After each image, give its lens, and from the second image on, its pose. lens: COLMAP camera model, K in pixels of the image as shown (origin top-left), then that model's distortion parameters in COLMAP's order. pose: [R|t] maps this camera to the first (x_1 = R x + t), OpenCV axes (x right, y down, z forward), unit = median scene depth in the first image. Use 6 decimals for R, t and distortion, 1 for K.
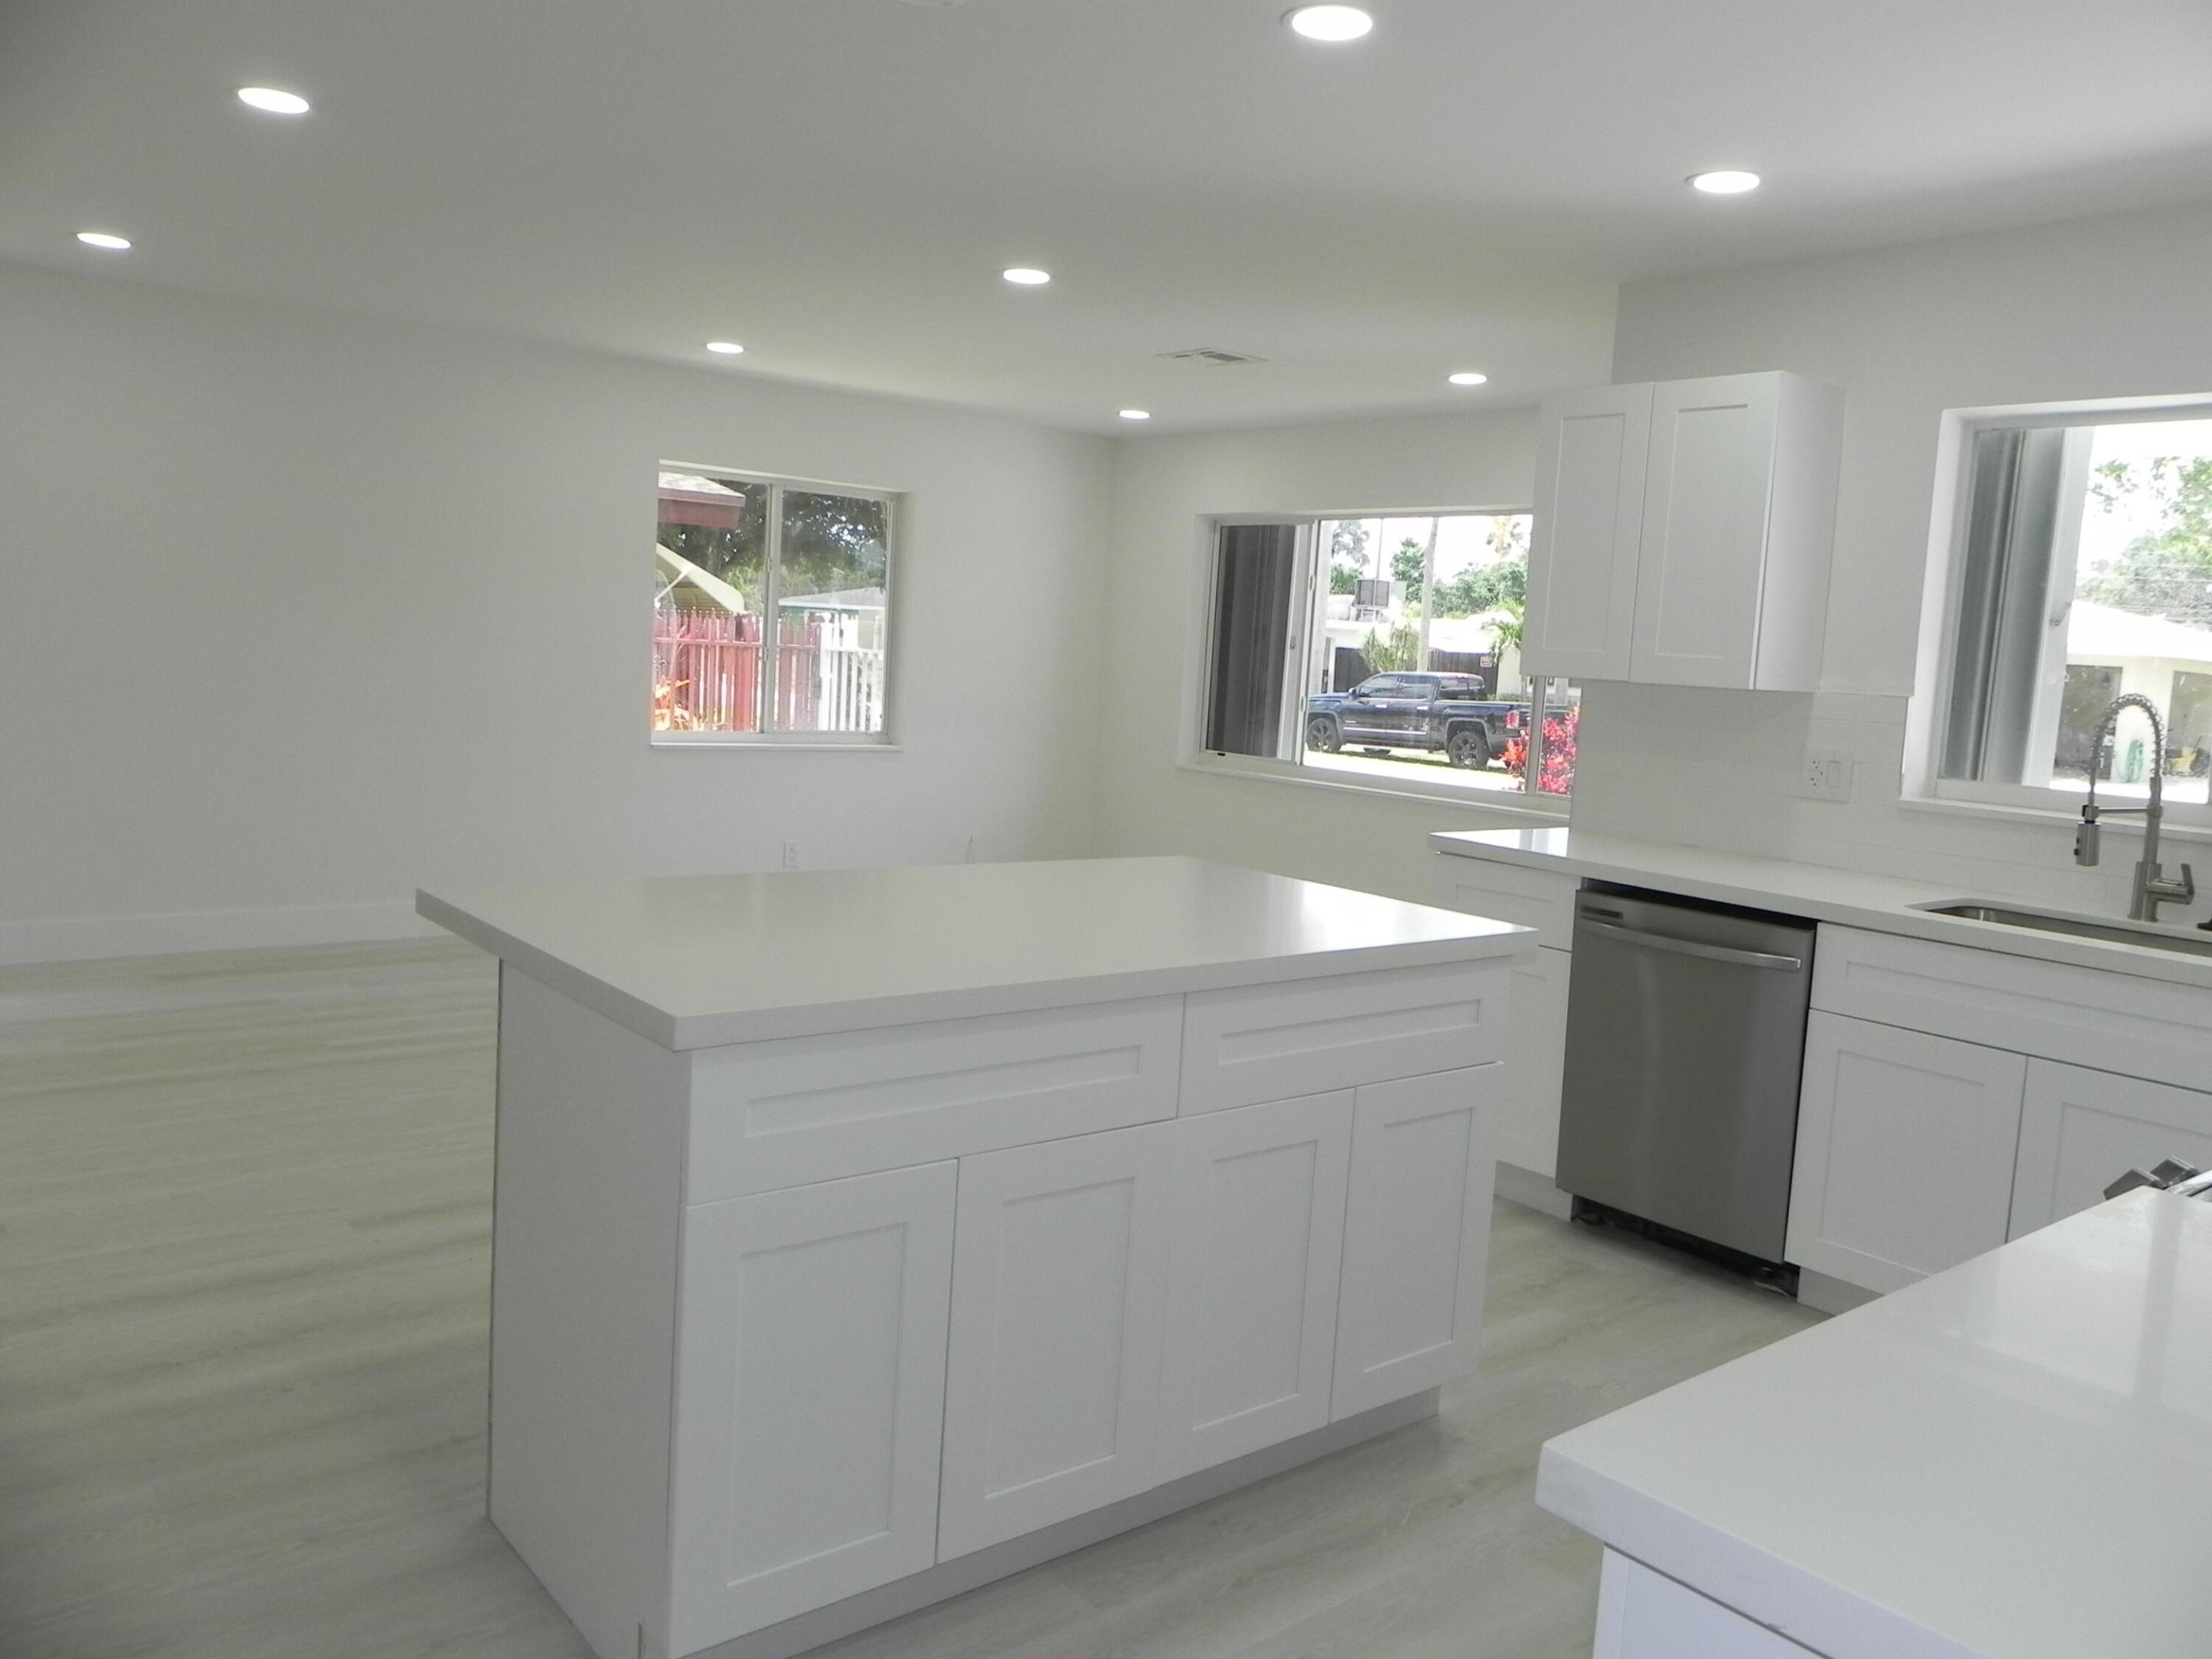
lens RADIAL K [[1664.6, 0, 1116.3], [0, 1664.6, 794.1], [0, 0, 1]] dist [-0.005469, -0.002814]
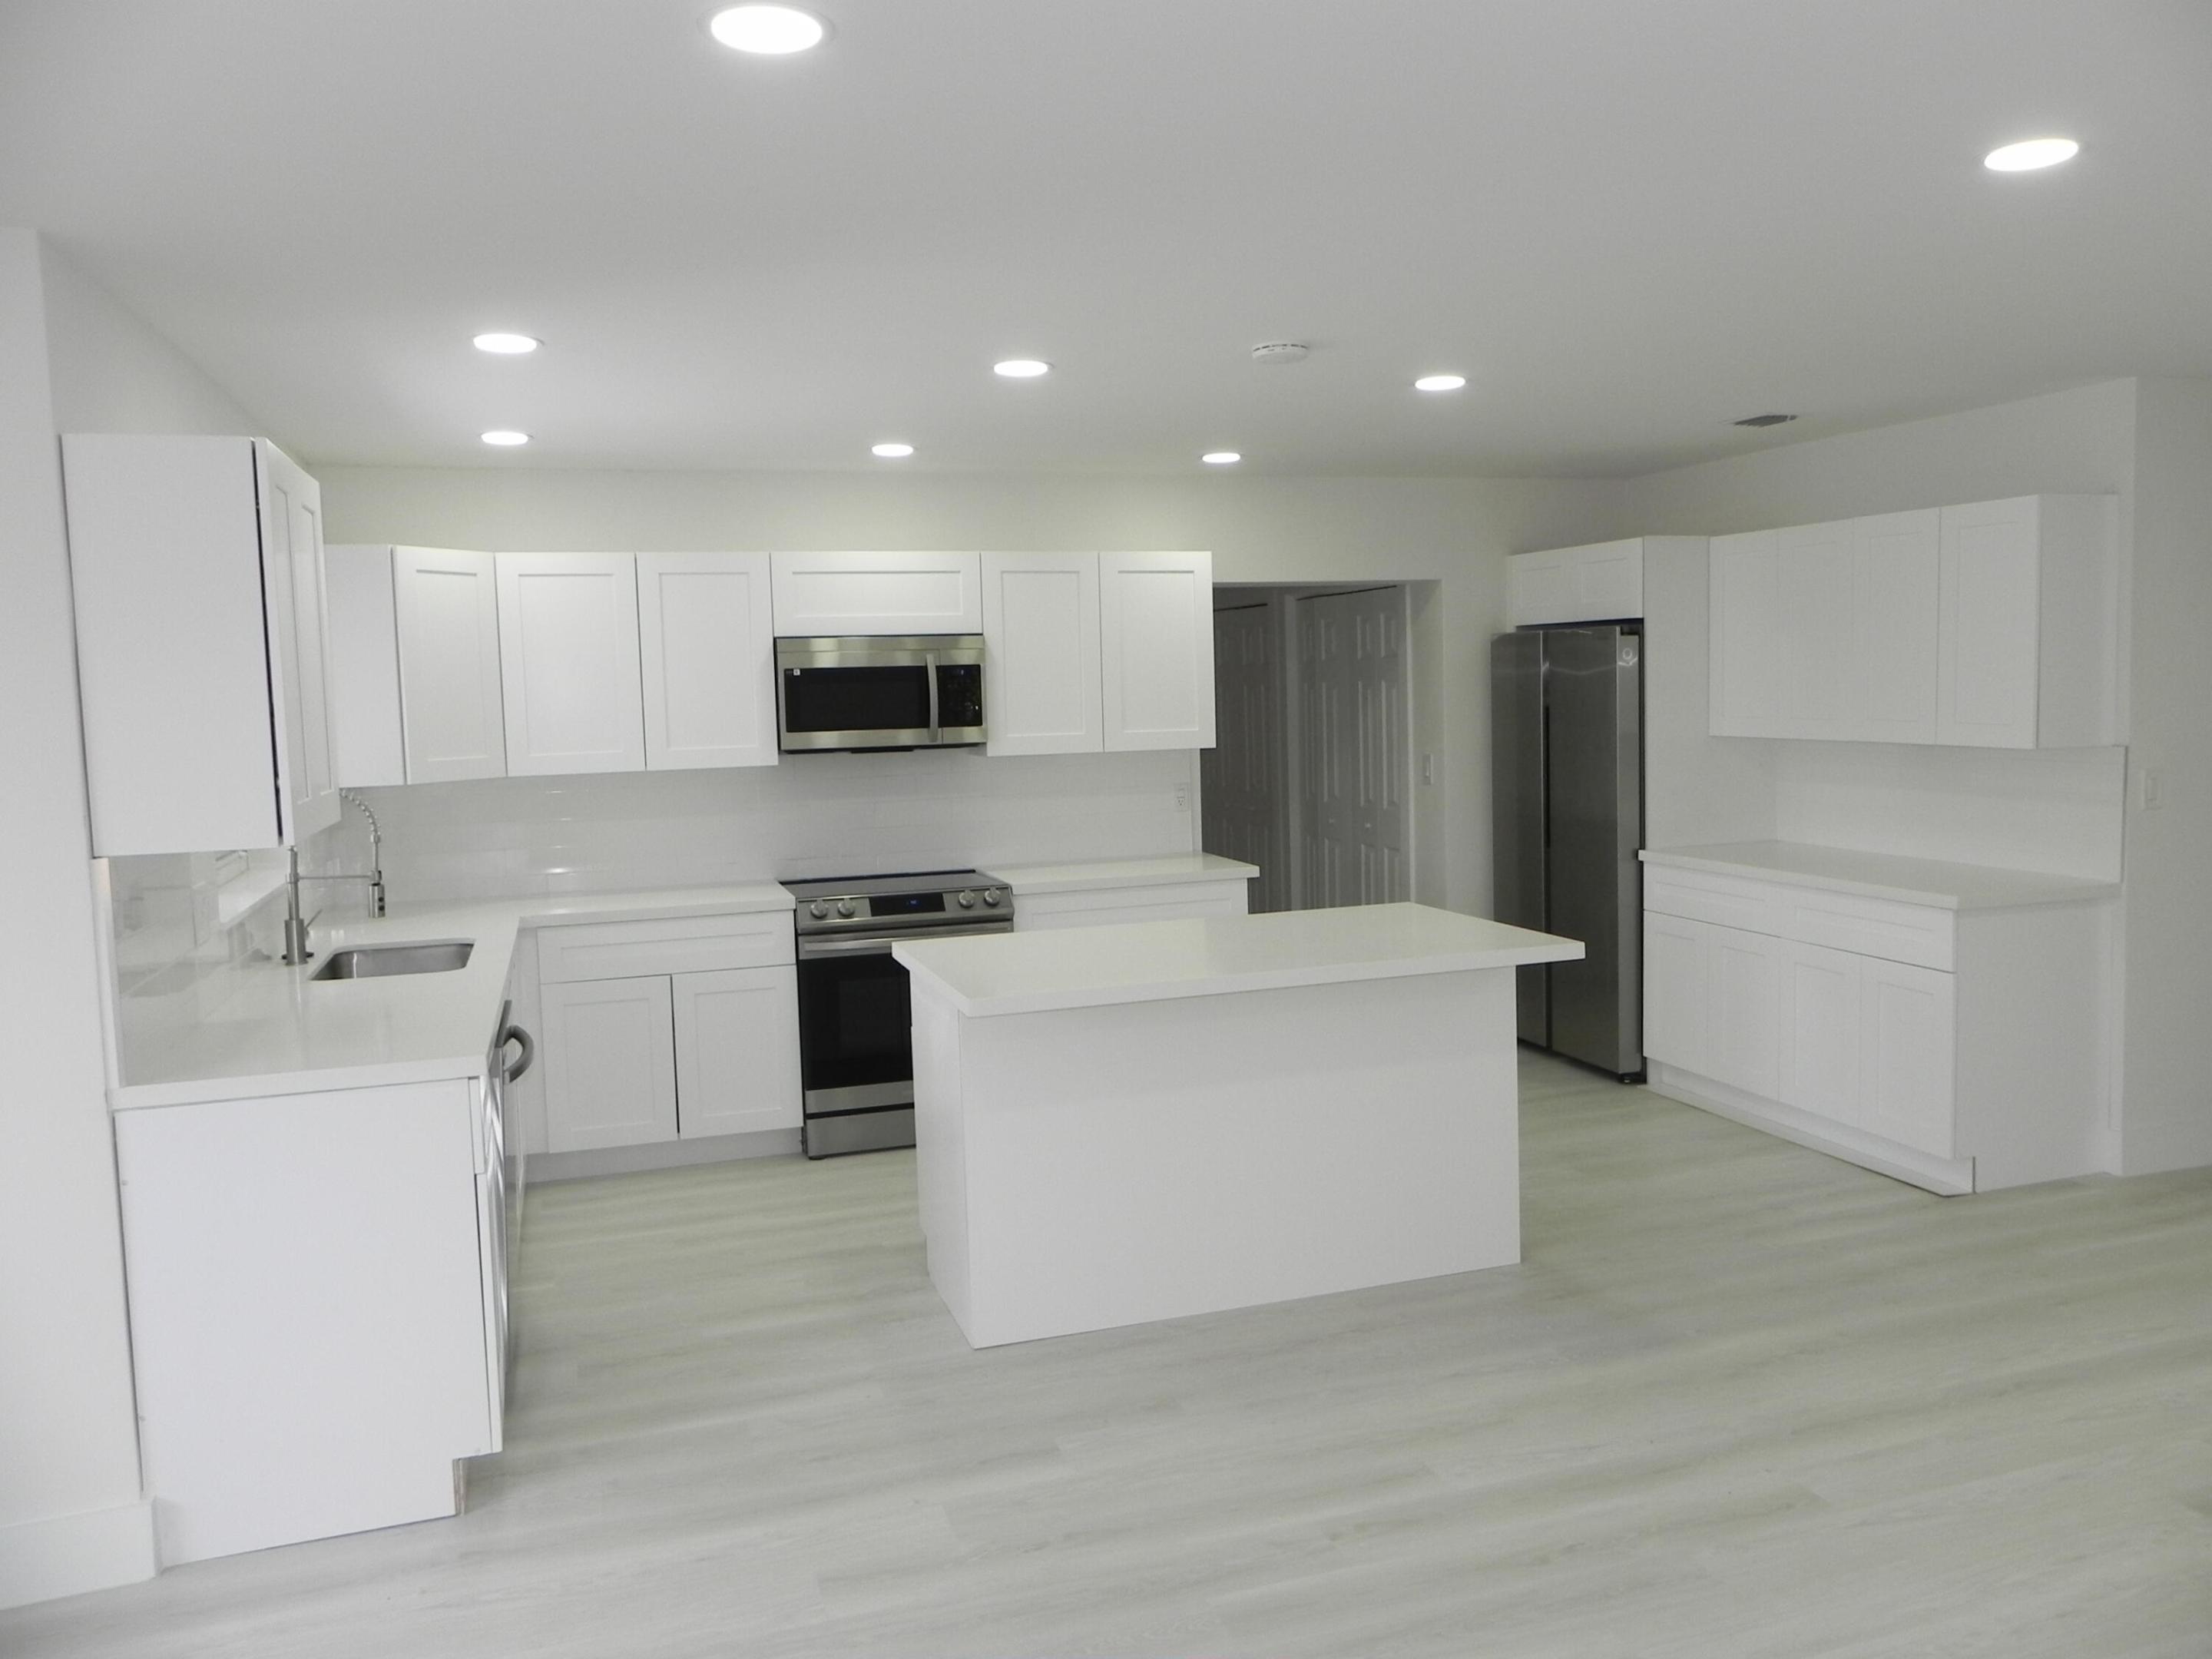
lens RADIAL K [[1676.0, 0, 1137.5], [0, 1676.0, 812.2], [0, 0, 1]] dist [-0.012648, -0.010199]
pose [[-0.936865, -0.054683, 0.345390, -0.231932], [0.010320, 0.982944, 0.183615, -0.145630], [-0.349540, 0.175587, -0.920321, 1.057770]]
